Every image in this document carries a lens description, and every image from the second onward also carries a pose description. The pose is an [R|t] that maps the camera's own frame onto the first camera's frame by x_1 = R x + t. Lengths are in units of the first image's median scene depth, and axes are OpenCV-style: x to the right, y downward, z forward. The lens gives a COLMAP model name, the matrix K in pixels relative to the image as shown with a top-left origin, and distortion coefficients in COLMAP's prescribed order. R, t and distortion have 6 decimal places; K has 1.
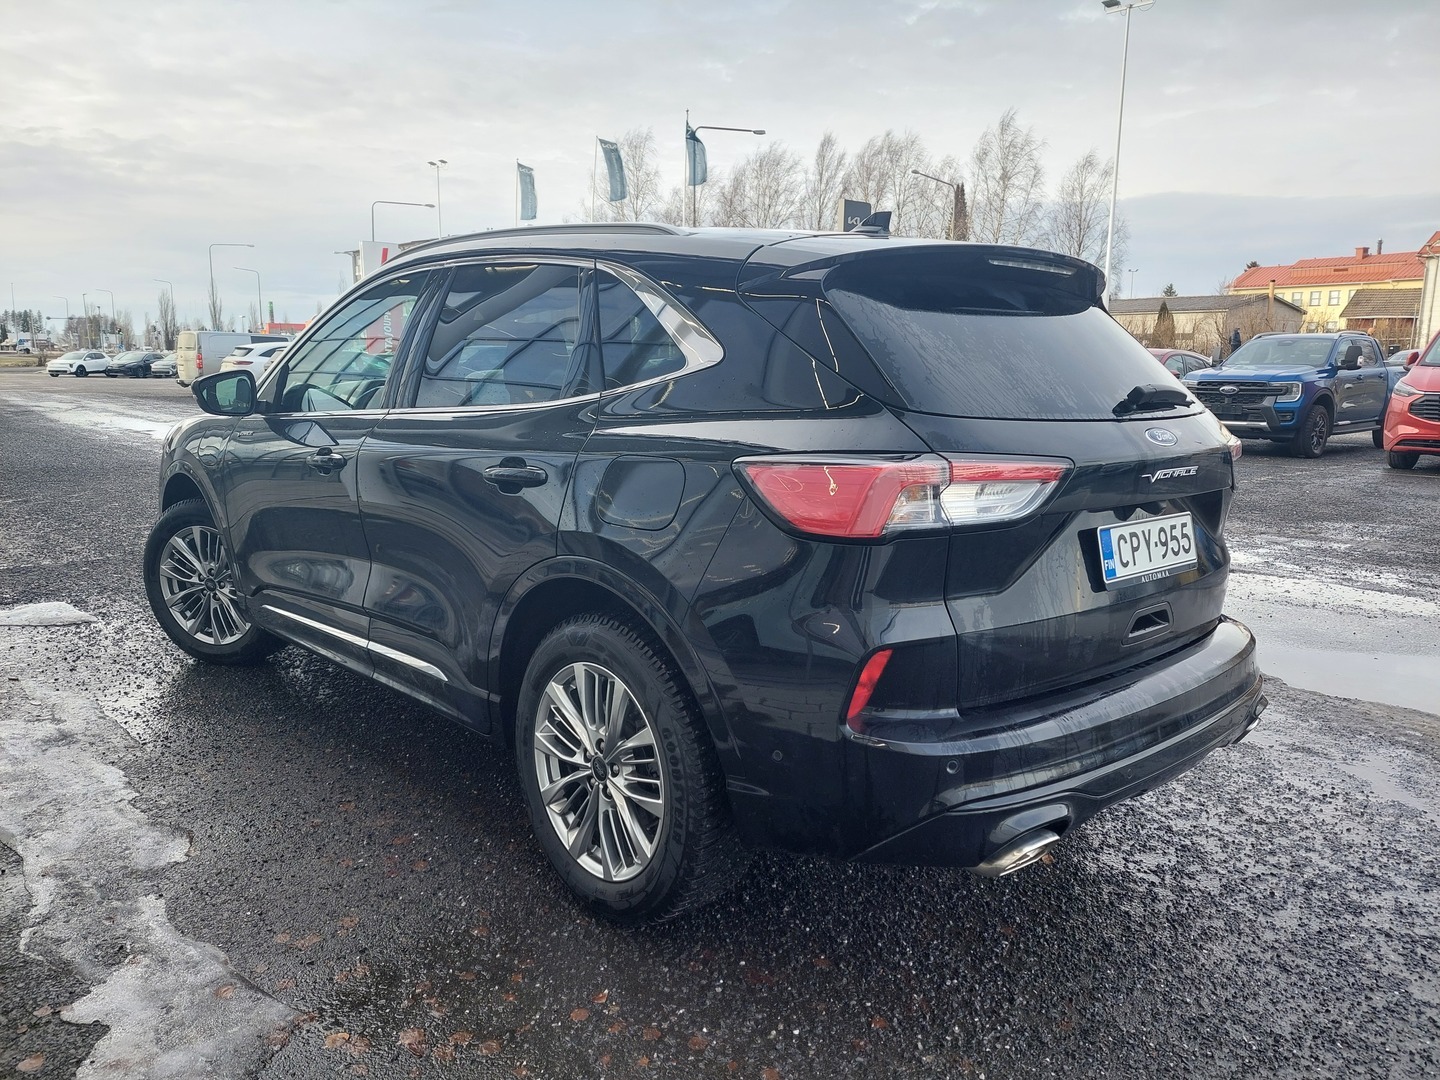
lens RADIAL K [[1041.6, 0, 712.1], [0, 1041.6, 533.5], [0, 0, 1]] dist [0.013285, -0.027151]
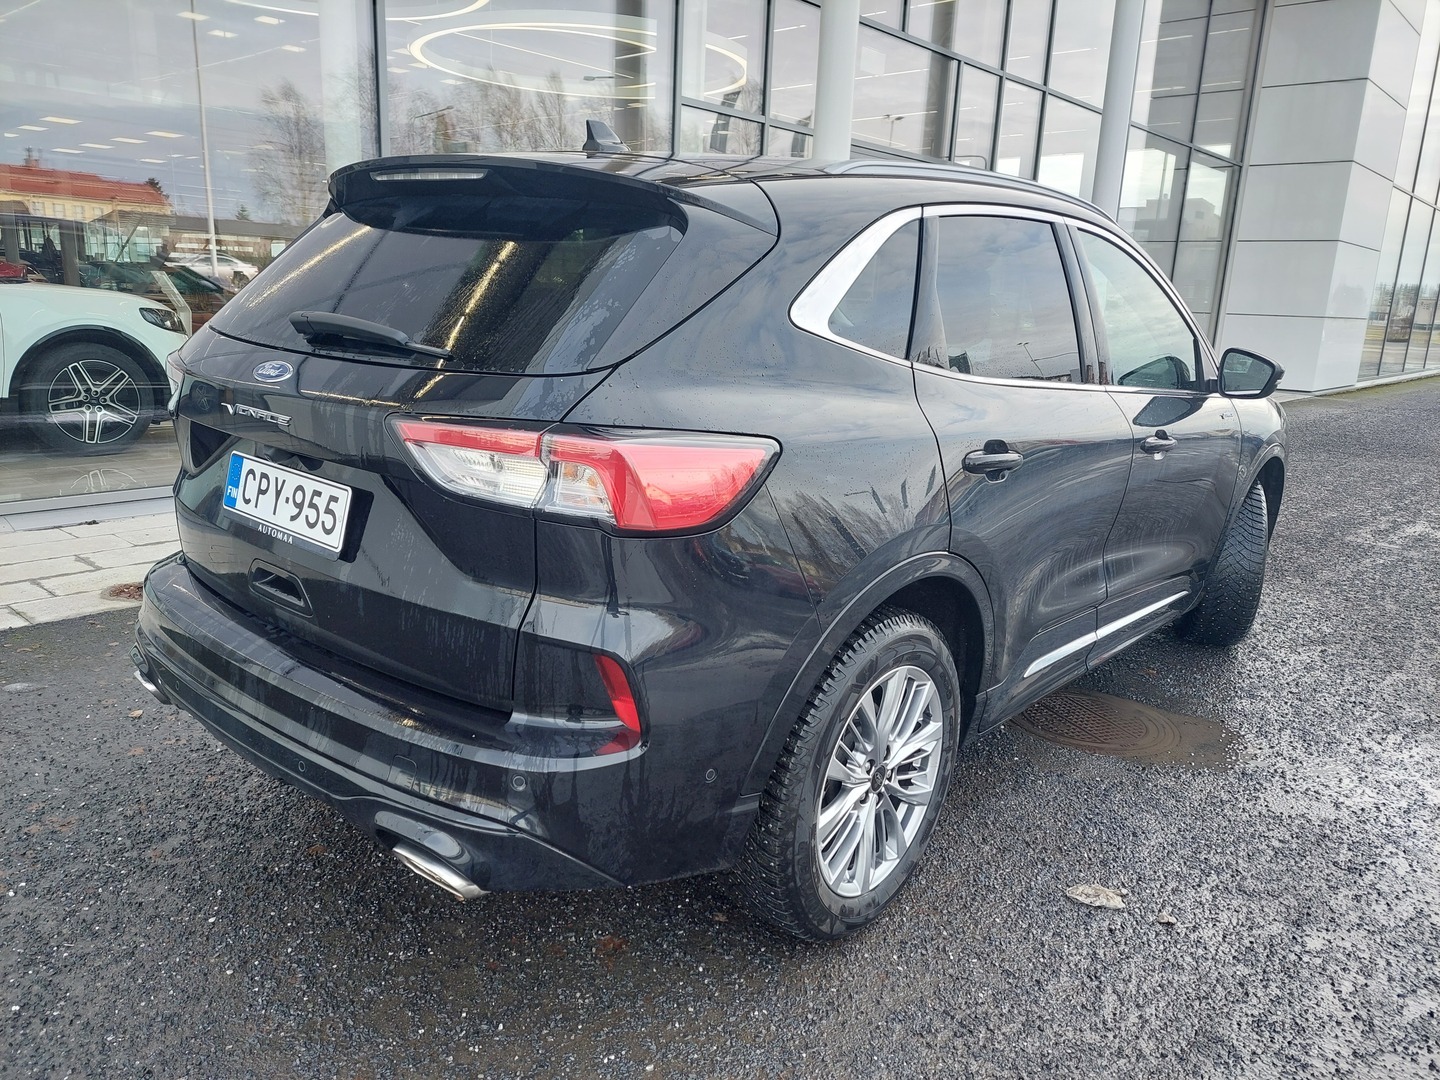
lens RADIAL K [[1041.6, 0, 718.0], [0, 1041.6, 546.2], [0, 0, 1]] dist [0.013285, -0.027151]
pose [[0.140670, 0.233321, -0.962171, 1.283266], [-0.216503, 0.955563, 0.200066, -0.196639], [0.966095, 0.180169, 0.184933, 1.174120]]
